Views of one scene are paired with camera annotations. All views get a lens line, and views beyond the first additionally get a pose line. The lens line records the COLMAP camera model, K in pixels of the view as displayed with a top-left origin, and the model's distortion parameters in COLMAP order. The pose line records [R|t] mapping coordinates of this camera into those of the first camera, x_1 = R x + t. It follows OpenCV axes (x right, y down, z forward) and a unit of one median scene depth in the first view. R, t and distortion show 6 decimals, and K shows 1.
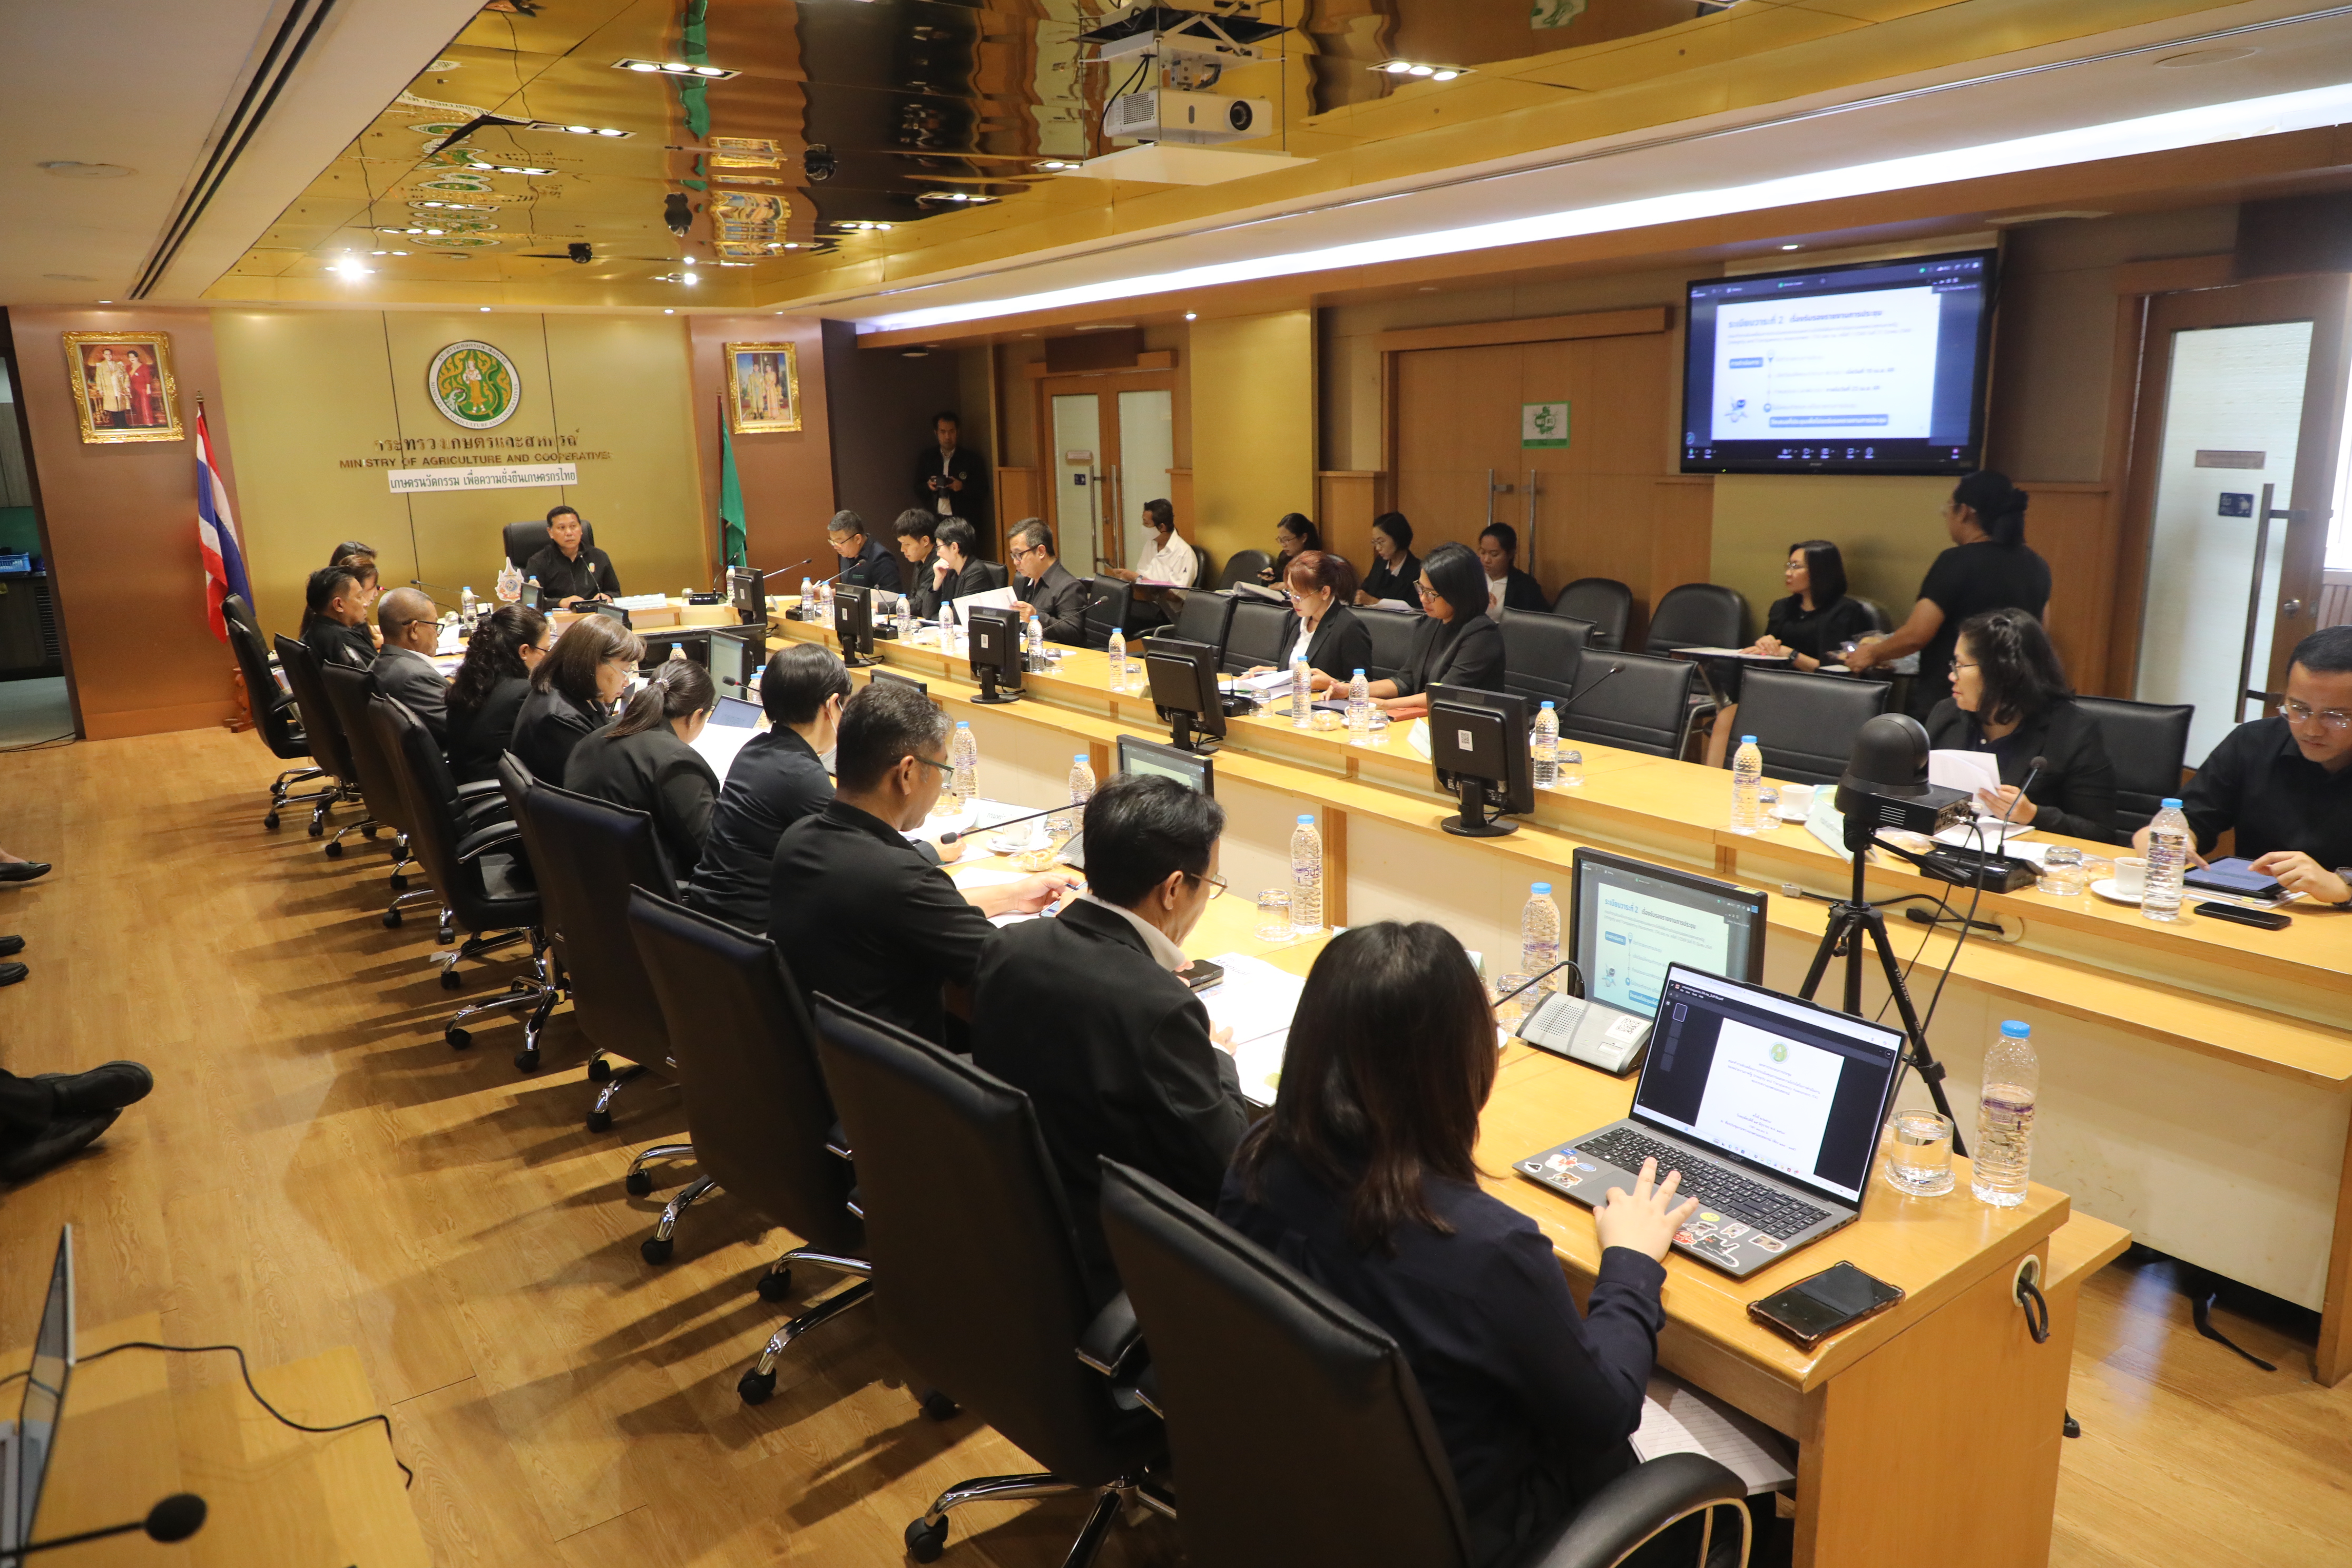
lens RADIAL K [[1572.0, 0, 1176.0], [0, 1572.0, 784.0], [0, 0, 1]] dist [-0.000970, 0.003564]
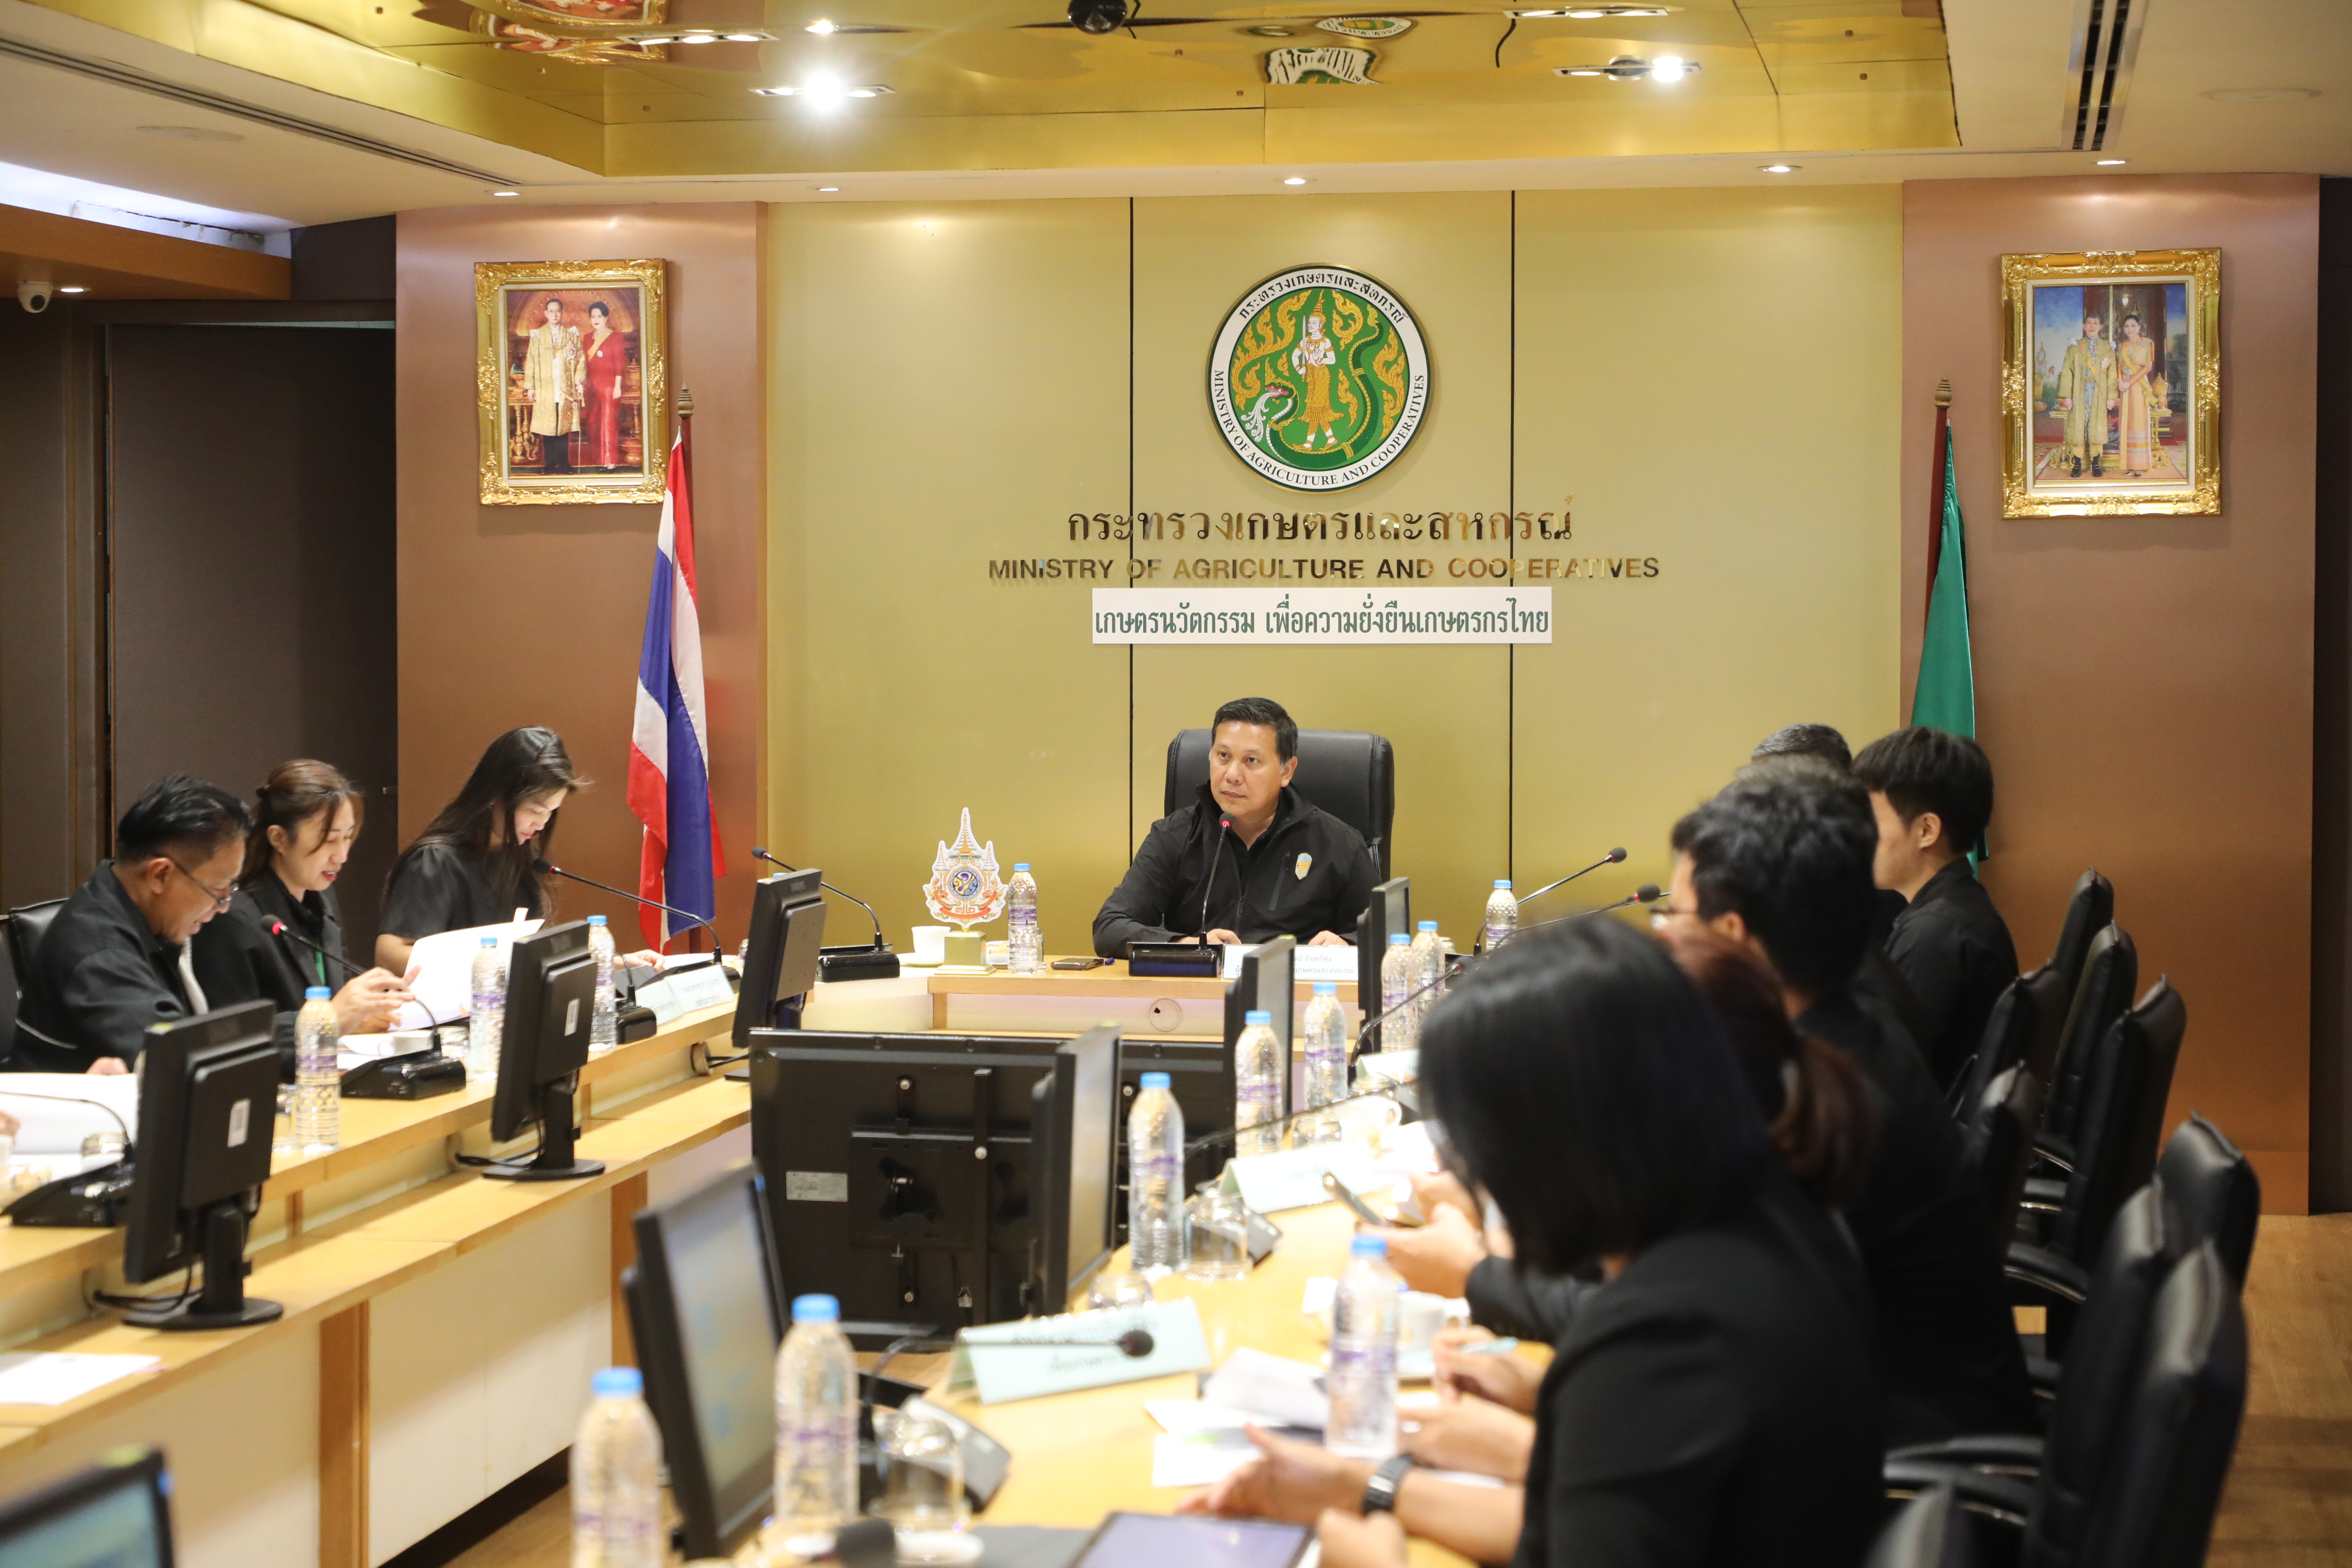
lens RADIAL K [[4341.0, 0, 1176.0], [0, 4341.0, 784.0], [0, 0, 1]] dist [0.032883, 0.167553]
pose [[0.703258, 0.057439, -0.708611, 0.315305], [-0.177222, 0.979429, -0.096491, -0.054070], [0.688492, 0.193439, 0.698971, 0.283906]]
